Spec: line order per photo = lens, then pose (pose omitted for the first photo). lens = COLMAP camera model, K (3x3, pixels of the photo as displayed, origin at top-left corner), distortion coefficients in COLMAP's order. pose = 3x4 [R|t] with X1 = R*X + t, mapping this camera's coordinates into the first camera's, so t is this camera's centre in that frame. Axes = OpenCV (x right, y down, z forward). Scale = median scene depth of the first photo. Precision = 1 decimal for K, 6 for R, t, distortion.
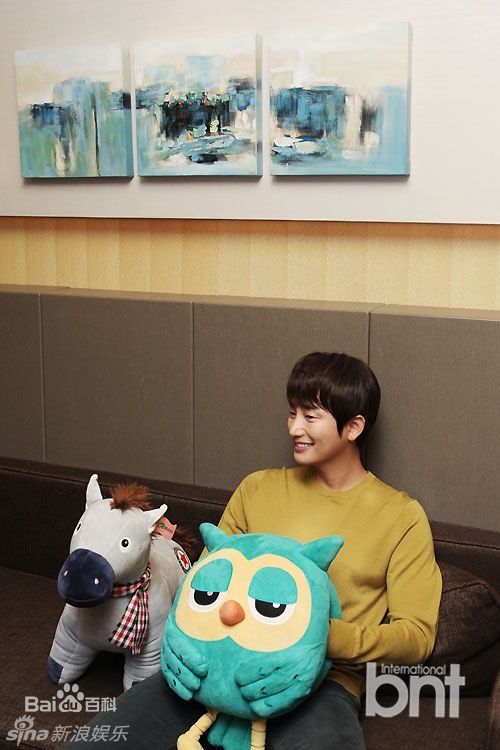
lens RADIAL K [[851.0, 0, 253.6], [0, 851.0, 375.0], [0, 0, 1]] dist [0.026037, 0.000000]
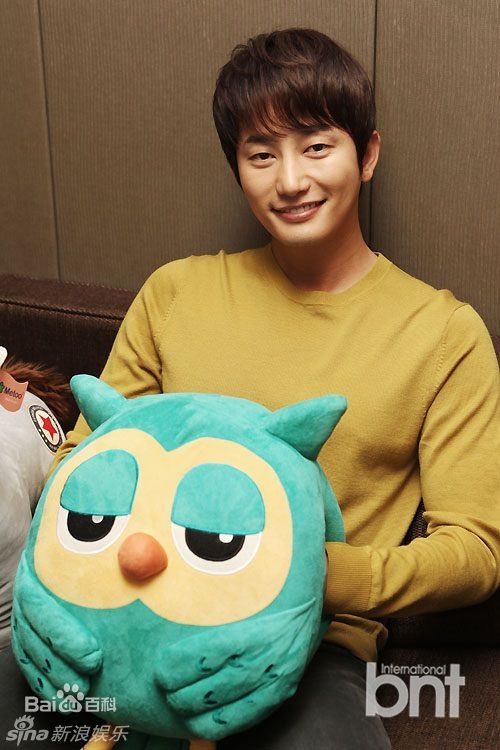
lens RADIAL K [[1290.4, 0, 250.3], [0, 1290.4, 371.8], [0, 0, 1]] dist [0.054176, 0.000000]
pose [[0.996732, -0.052617, 0.061290, -0.001505], [0.036558, 0.970436, 0.238573, -0.016036], [-0.072031, -0.235553, 0.969189, 0.241821]]
